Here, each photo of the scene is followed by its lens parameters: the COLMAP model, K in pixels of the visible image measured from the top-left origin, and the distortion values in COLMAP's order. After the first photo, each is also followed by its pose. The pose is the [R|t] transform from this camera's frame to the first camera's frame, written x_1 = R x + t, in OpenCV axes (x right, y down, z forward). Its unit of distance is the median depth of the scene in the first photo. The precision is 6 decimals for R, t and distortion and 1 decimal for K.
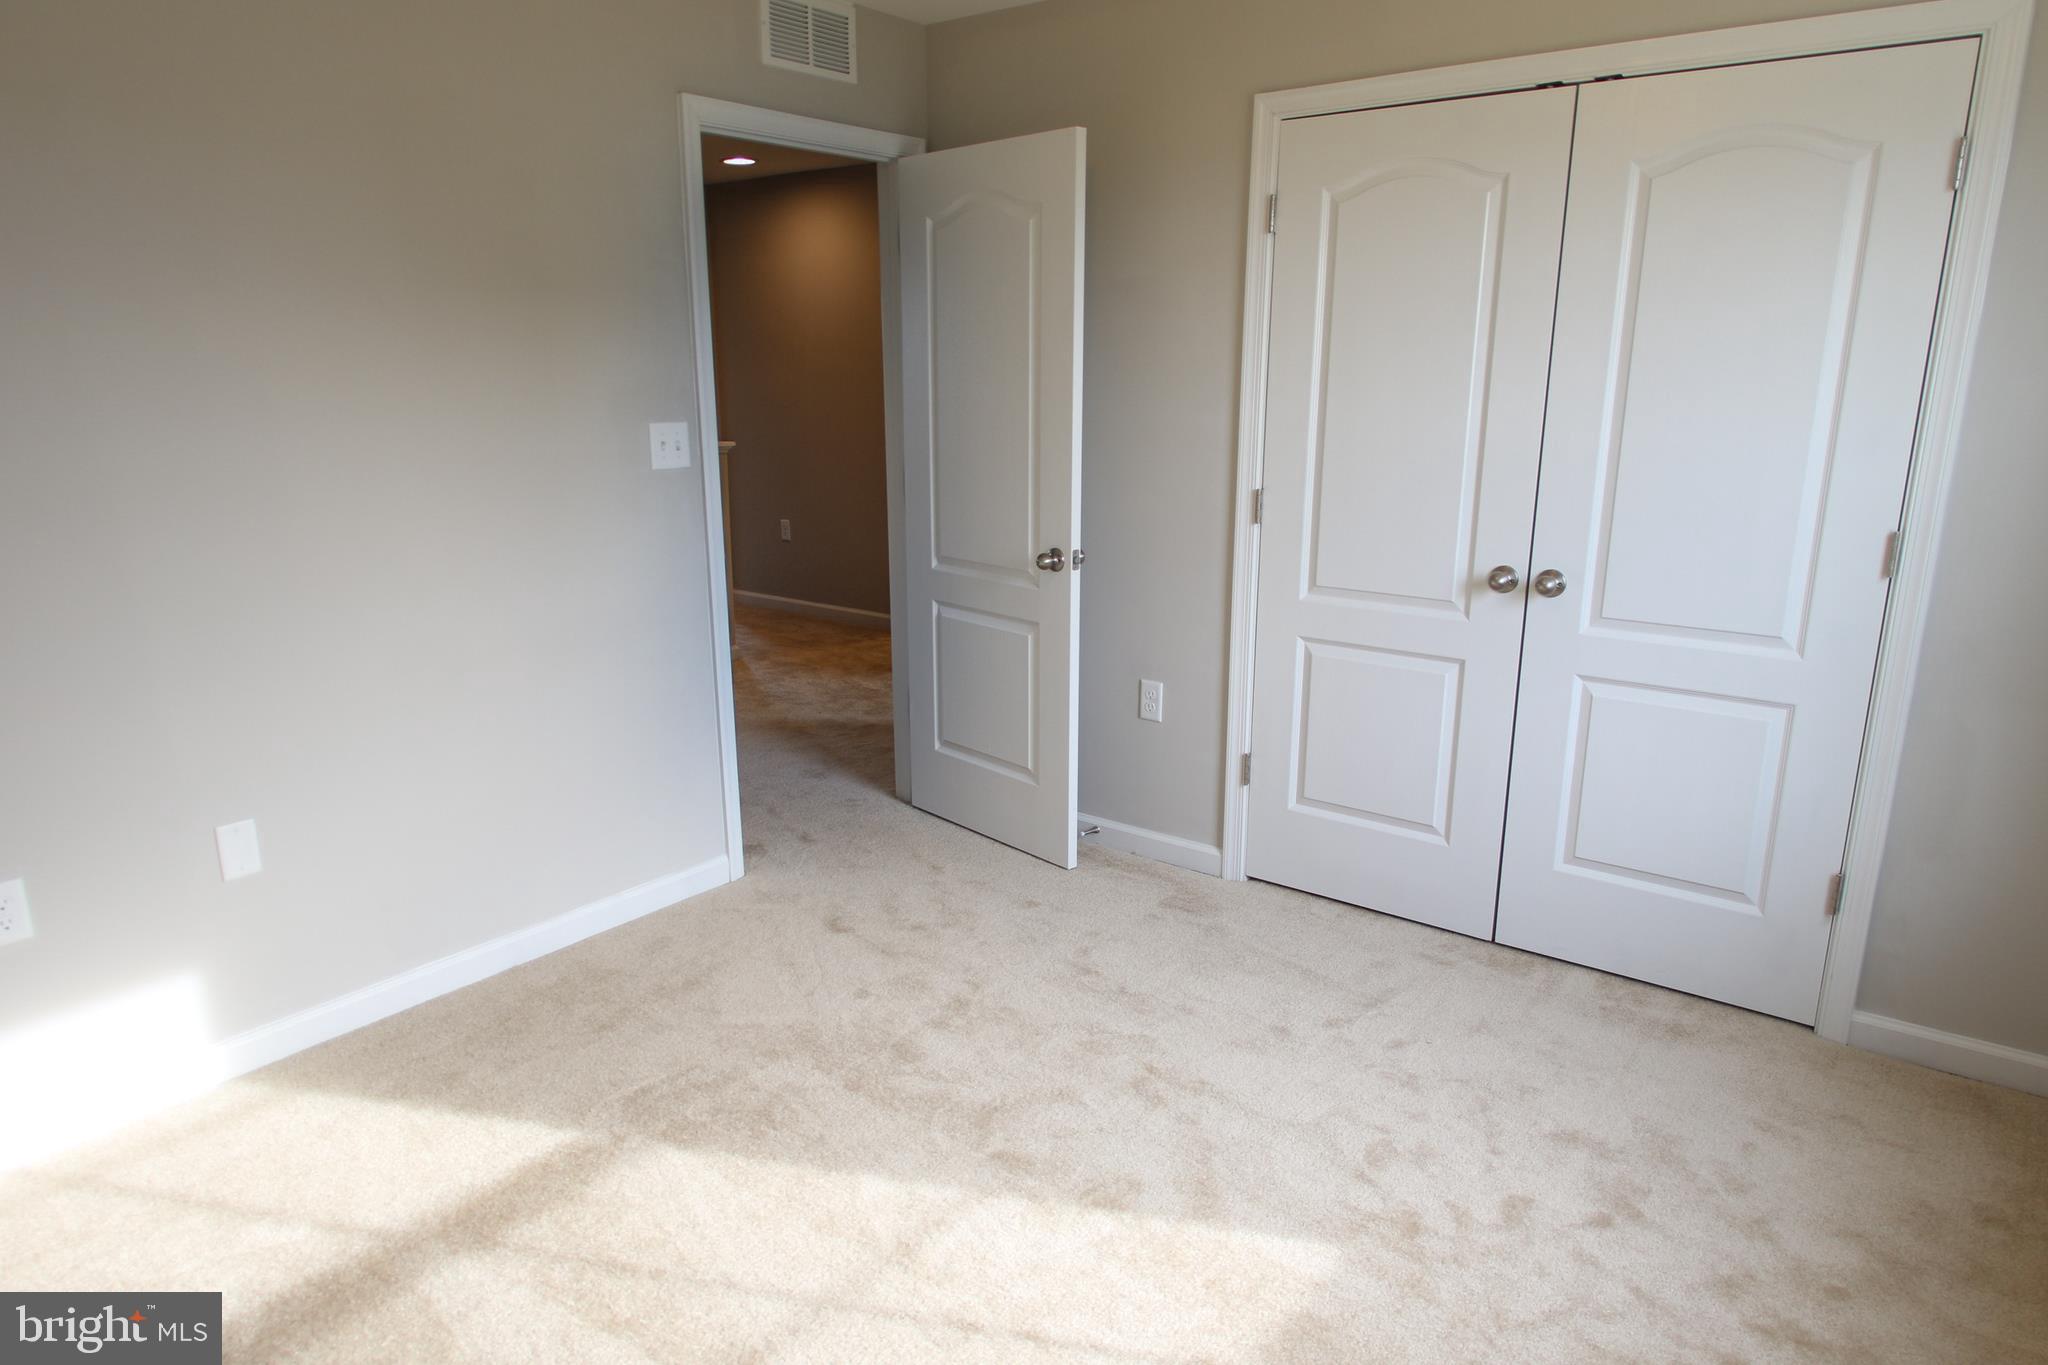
lens RADIAL K [[1285.7, 0, 1028.1], [0, 1285.7, 681.4], [0, 0, 1]] dist [0.003256, -0.000660]
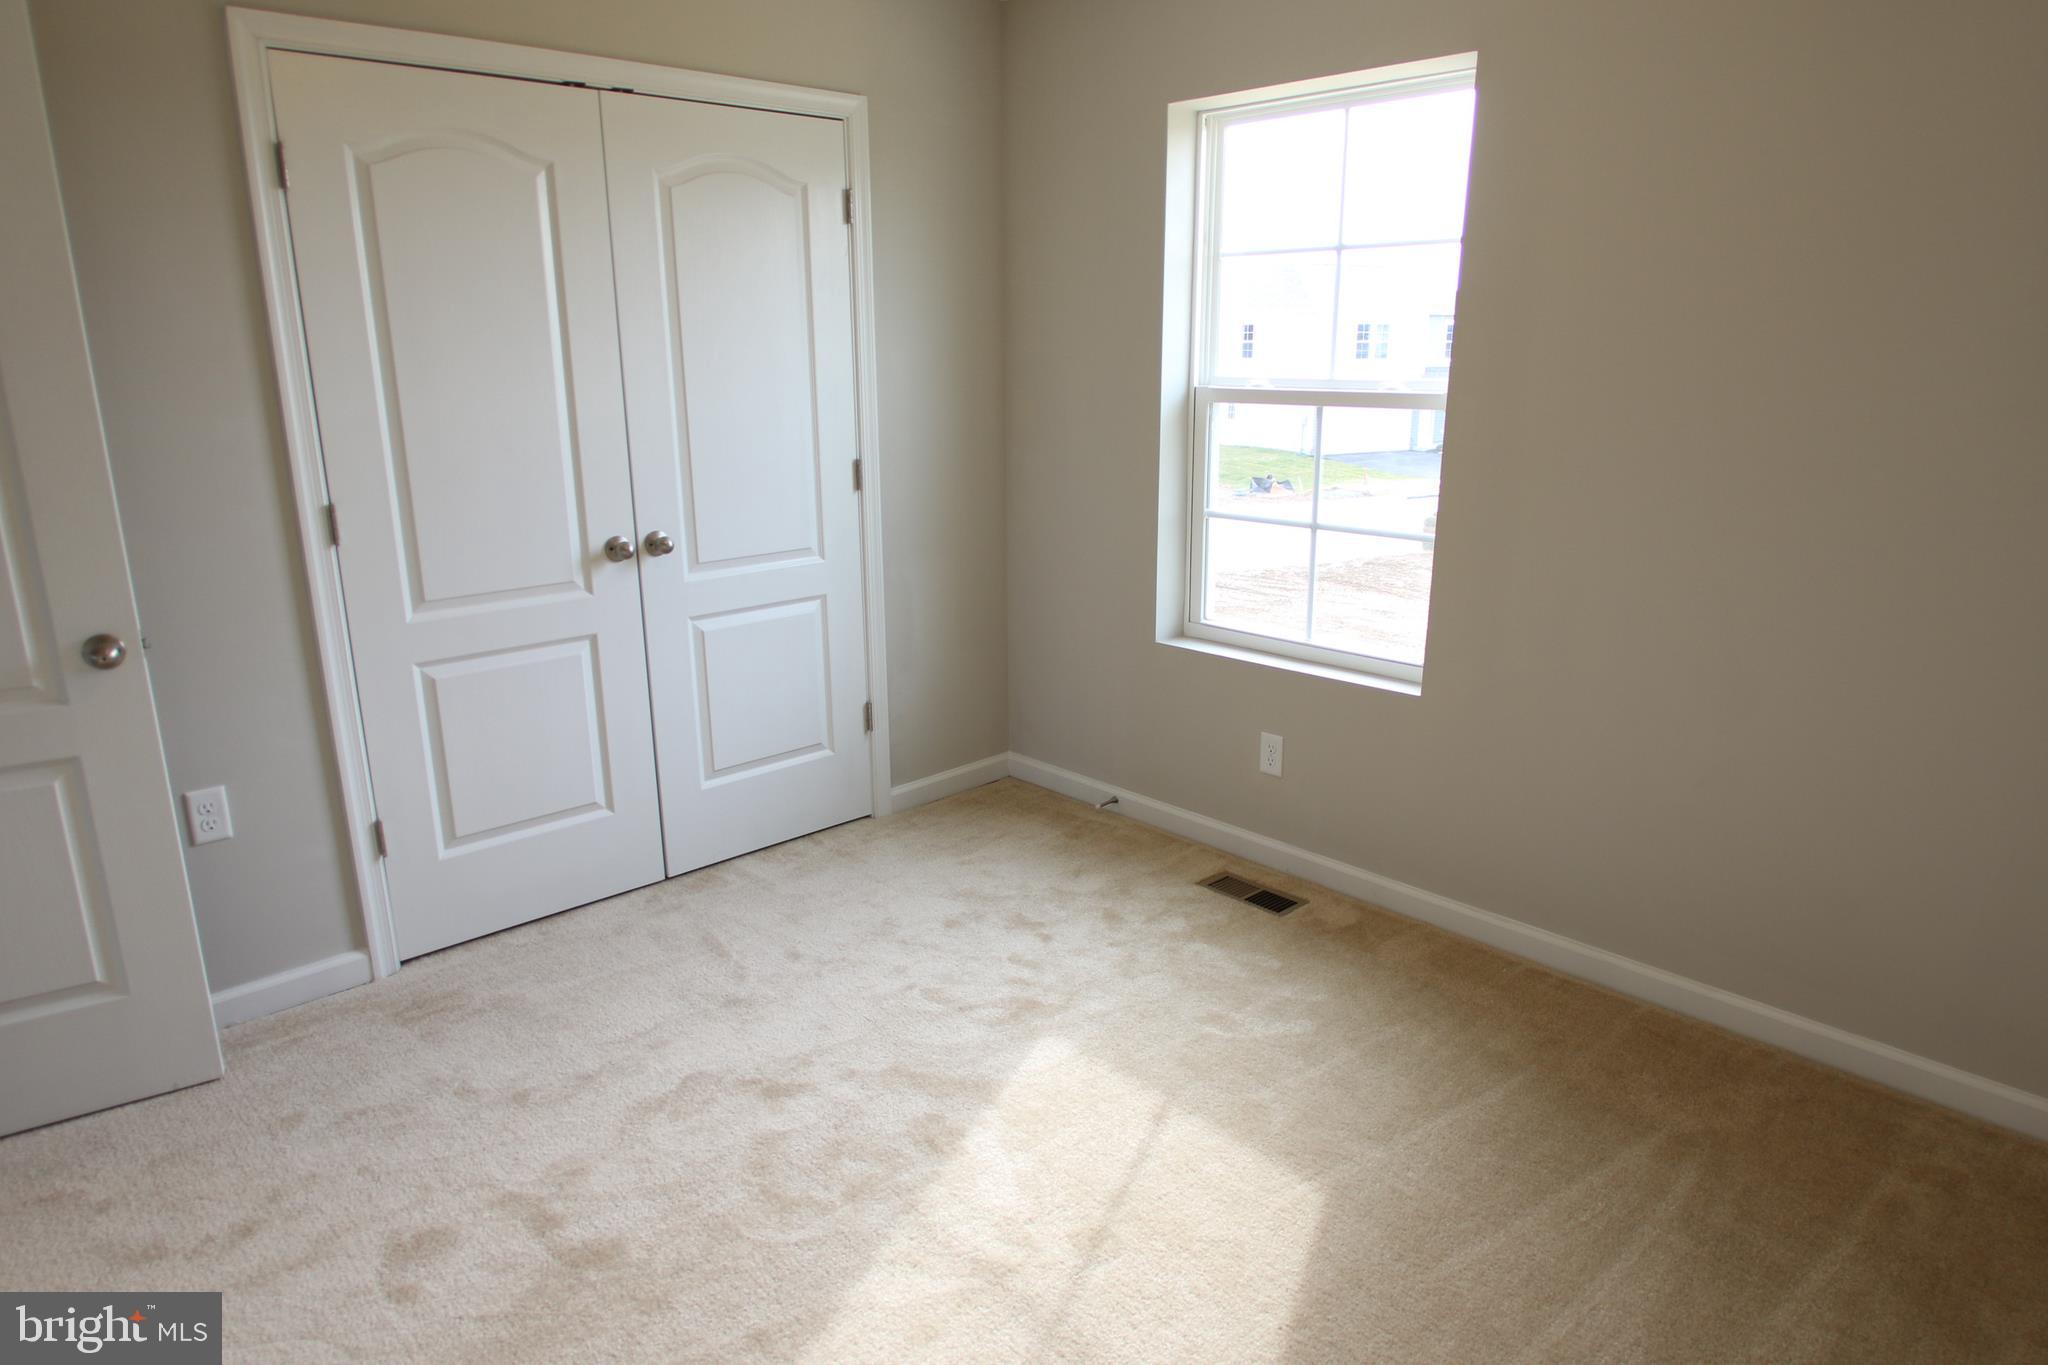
lens RADIAL K [[1285.7, 0, 1028.1], [0, 1285.7, 681.4], [0, 0, 1]] dist [0.003256, -0.000660]
pose [[0.160953, -0.258267, 0.952571, -0.628777], [0.250863, 0.944163, 0.213600, -0.119665], [-0.954548, 0.204585, 0.216755, 0.473147]]
